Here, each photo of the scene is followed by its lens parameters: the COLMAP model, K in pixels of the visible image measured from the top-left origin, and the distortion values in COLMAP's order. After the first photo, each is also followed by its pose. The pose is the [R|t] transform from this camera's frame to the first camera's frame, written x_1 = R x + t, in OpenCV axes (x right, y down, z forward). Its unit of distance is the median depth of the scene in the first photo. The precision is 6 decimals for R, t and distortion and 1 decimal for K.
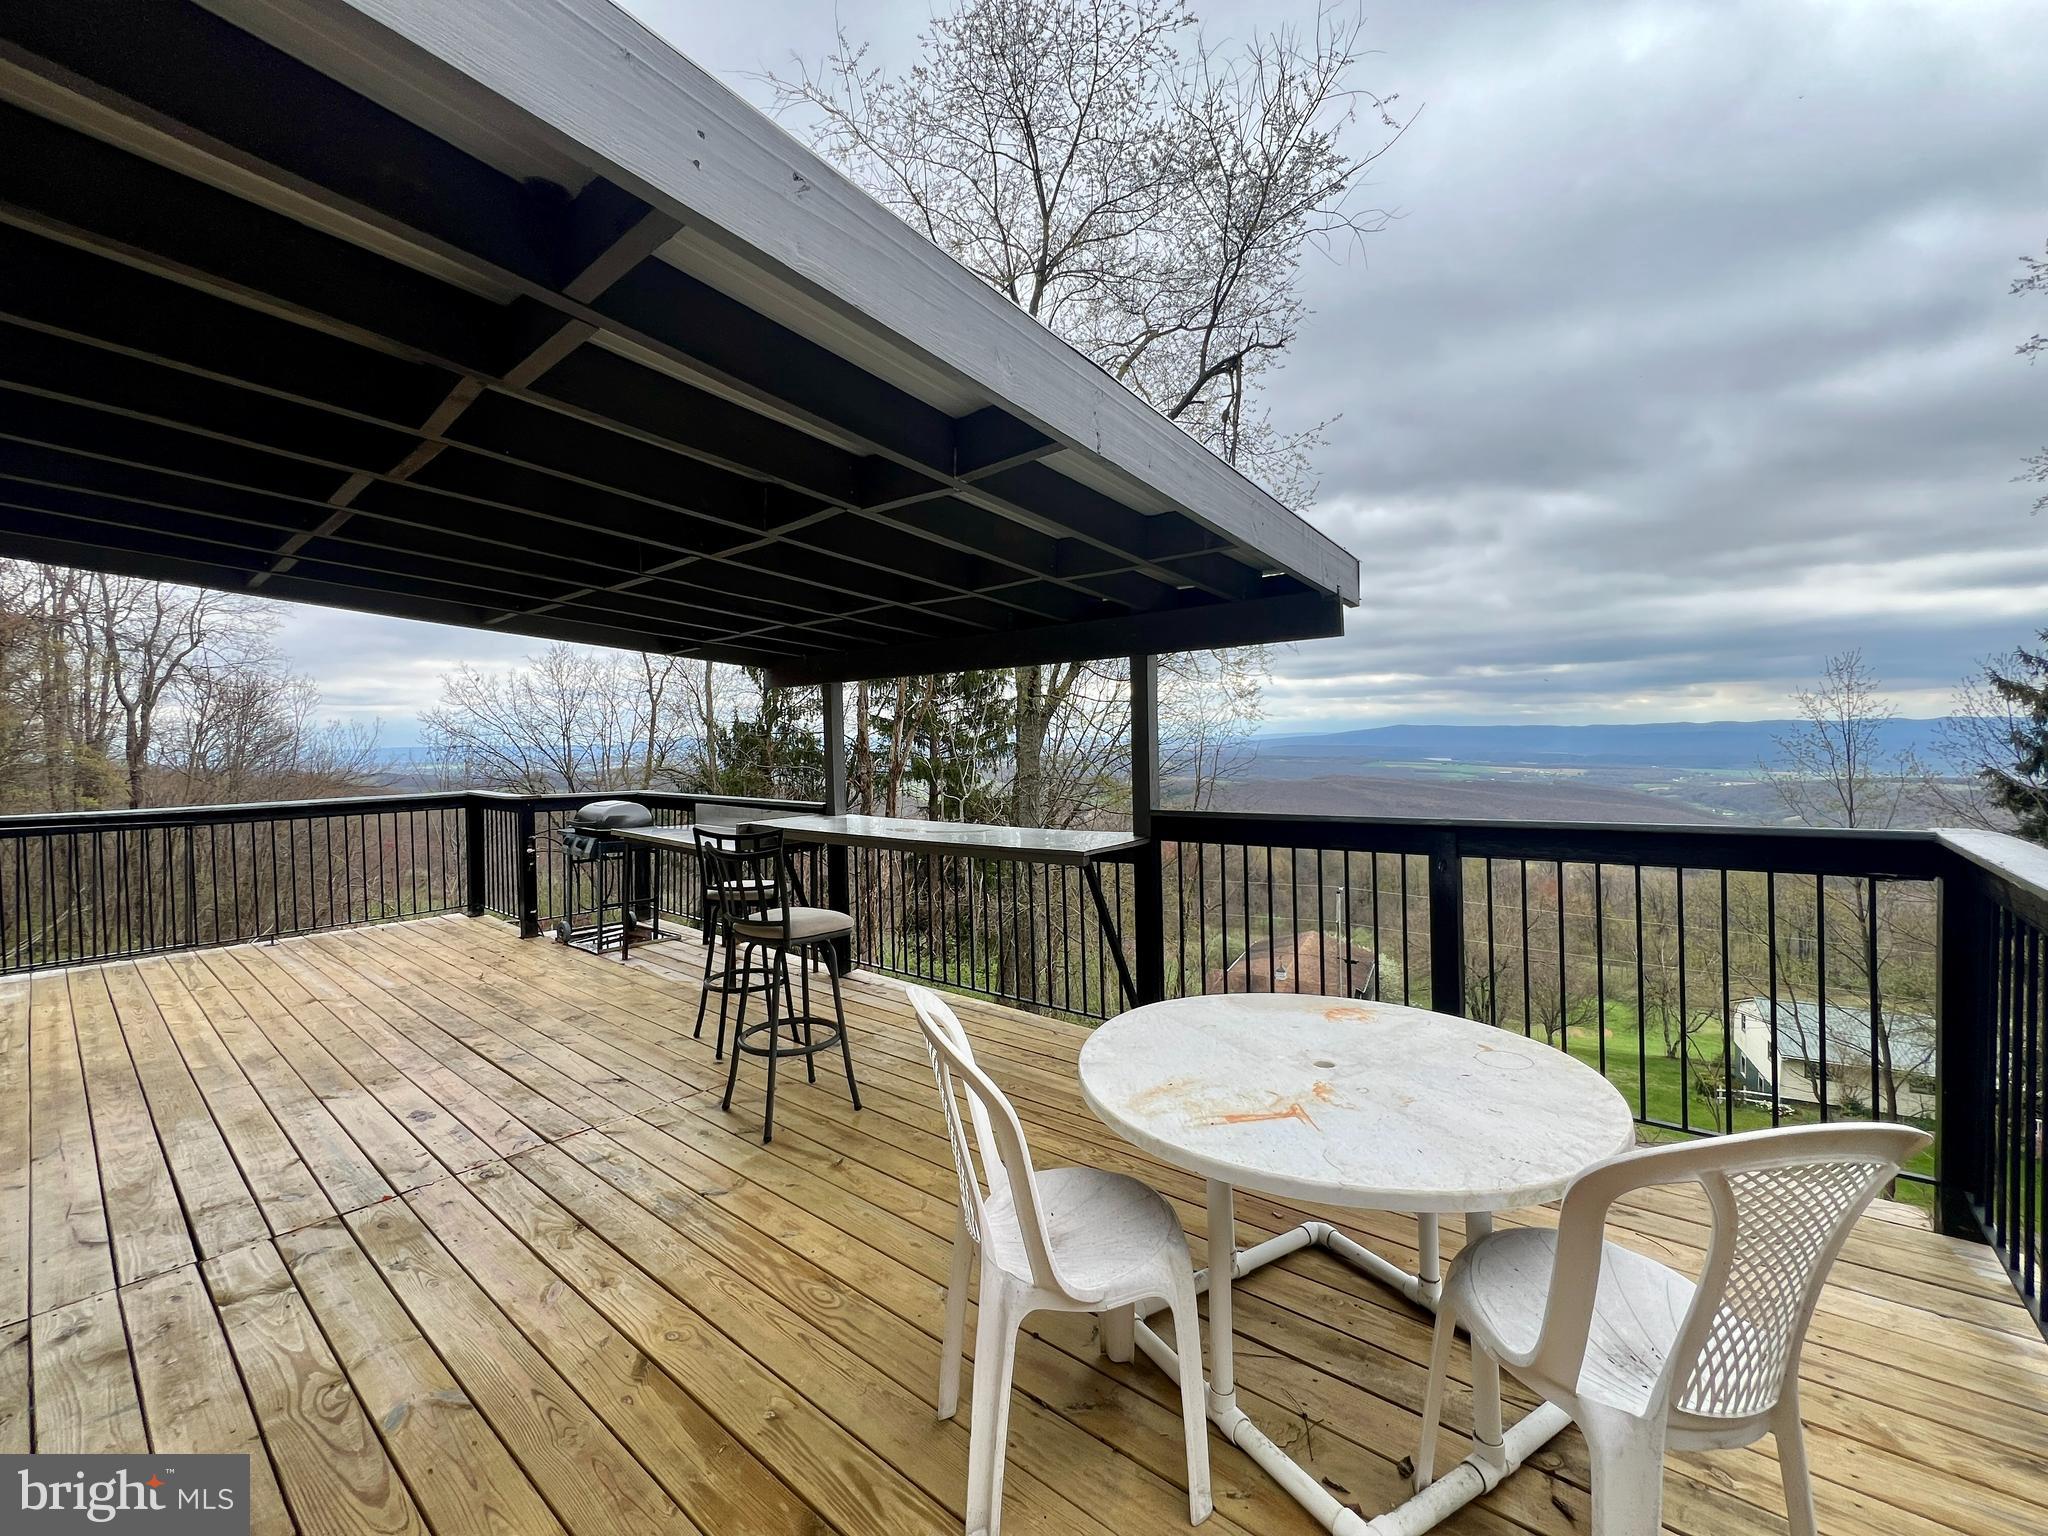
lens RADIAL K [[811.5, 0, 1017.9], [0, 811.5, 765.2], [0, 0, 1]] dist [-0.001496, 0.000000]
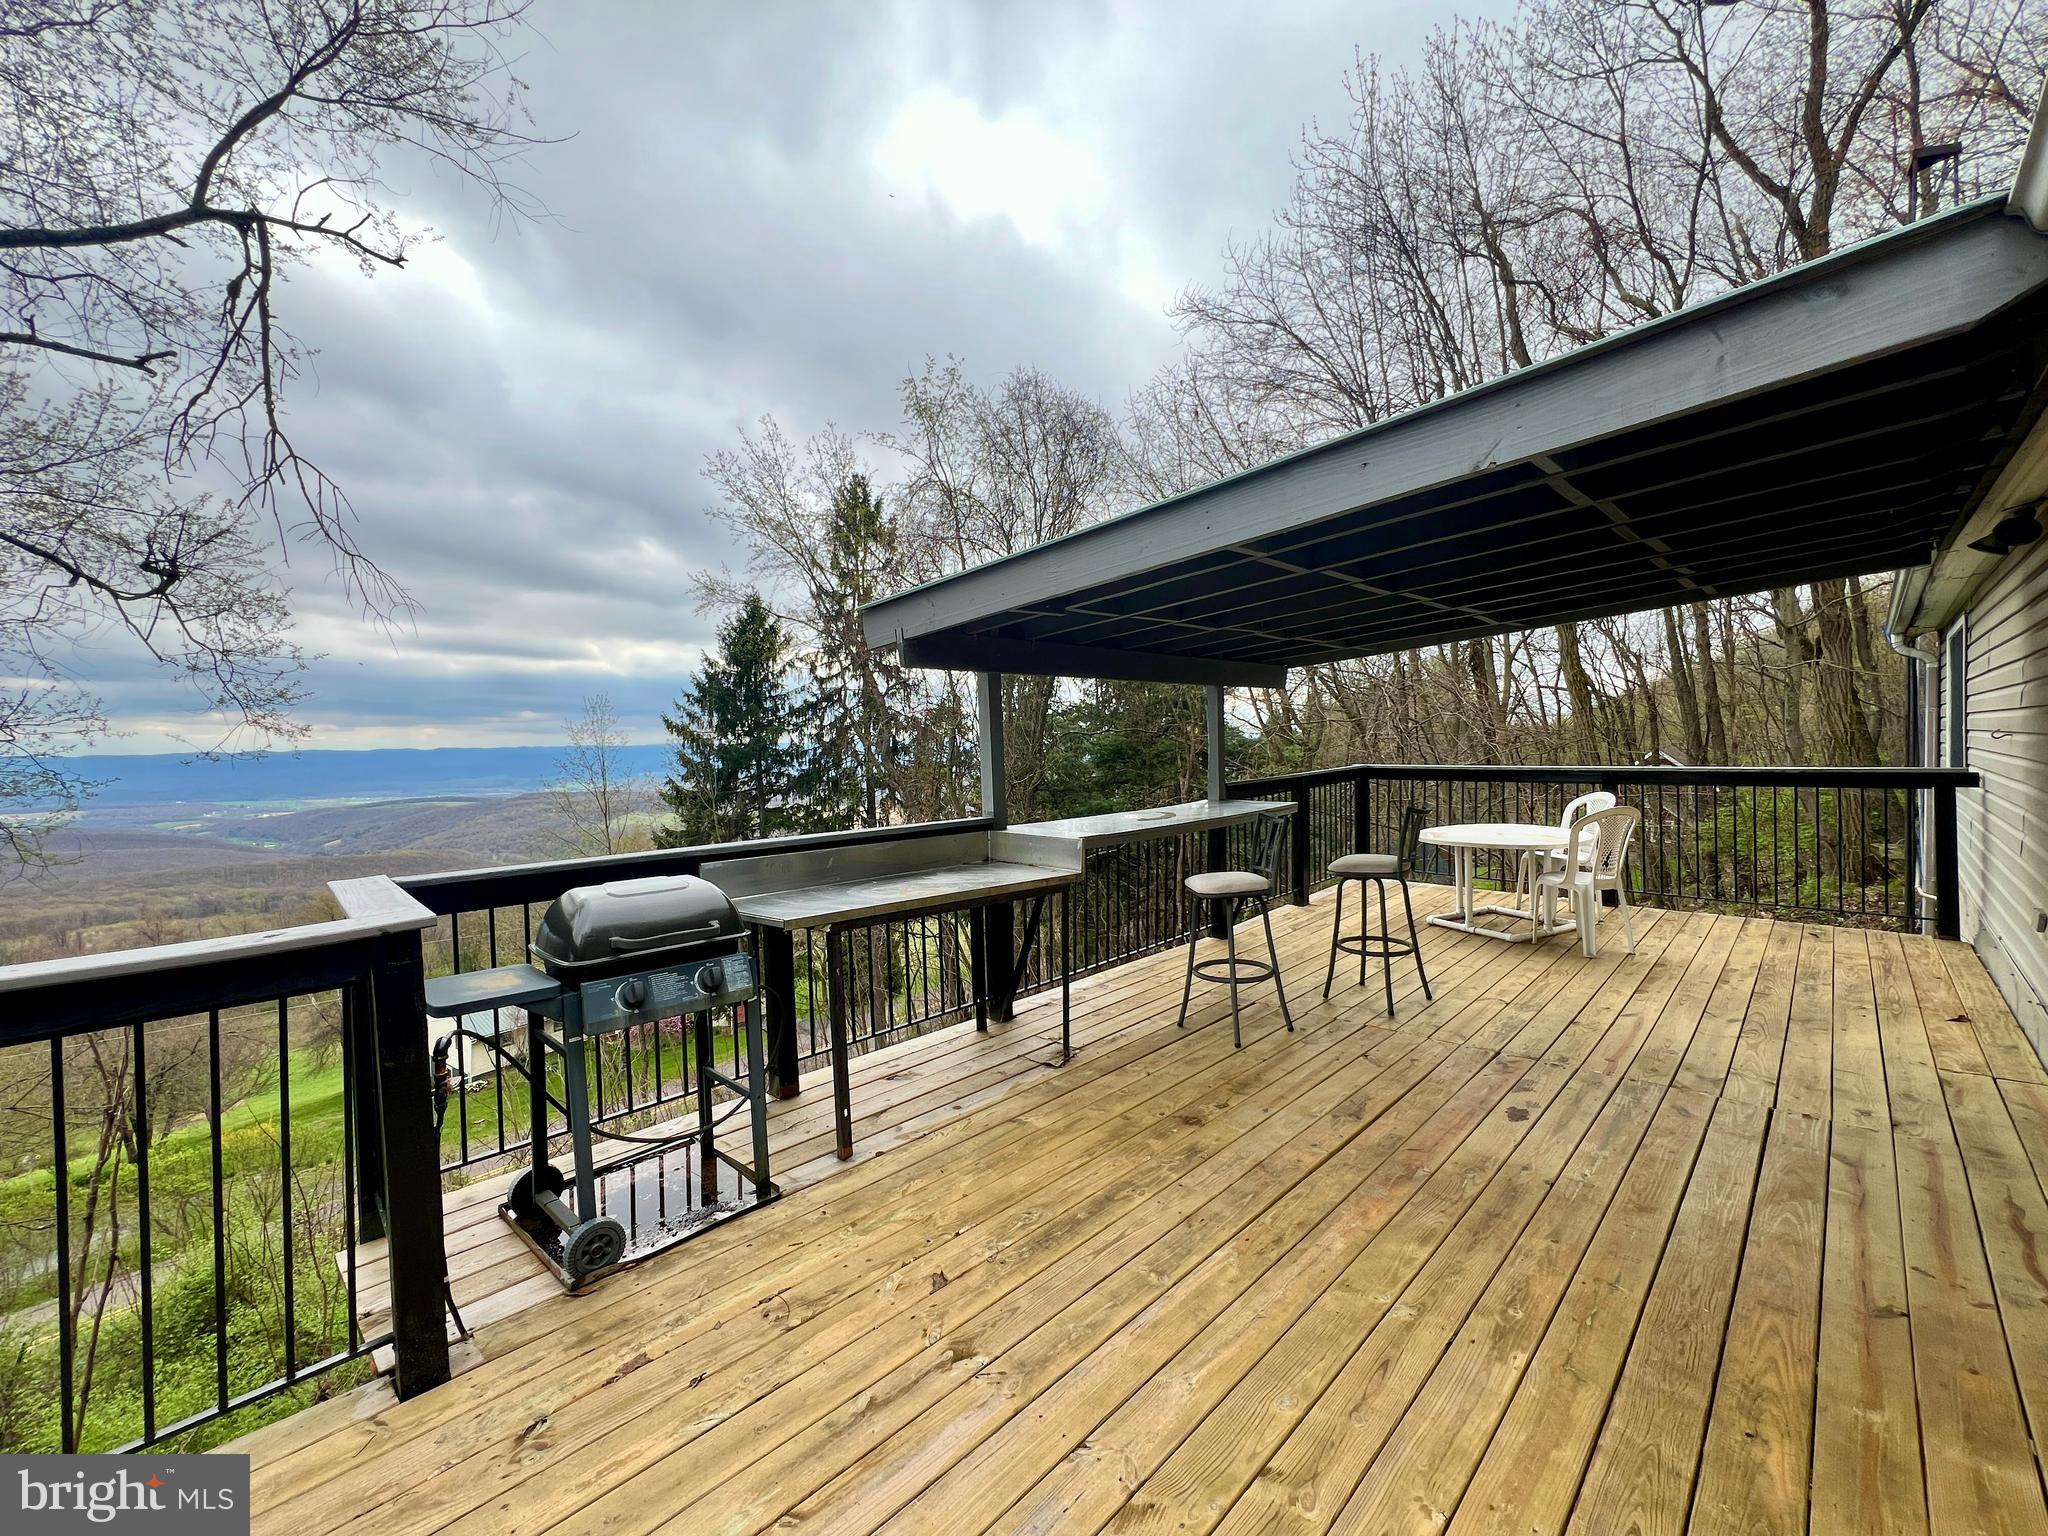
lens RADIAL K [[811.5, 0, 1029.8], [0, 811.5, 749.1], [0, 0, 1]] dist [-0.001496, 0.000000]
pose [[0.106914, 0.004142, 0.994260, -1.854211], [0.052124, 0.998593, -0.009765, -0.017044], [-0.992901, 0.052869, 0.106548, 1.533587]]
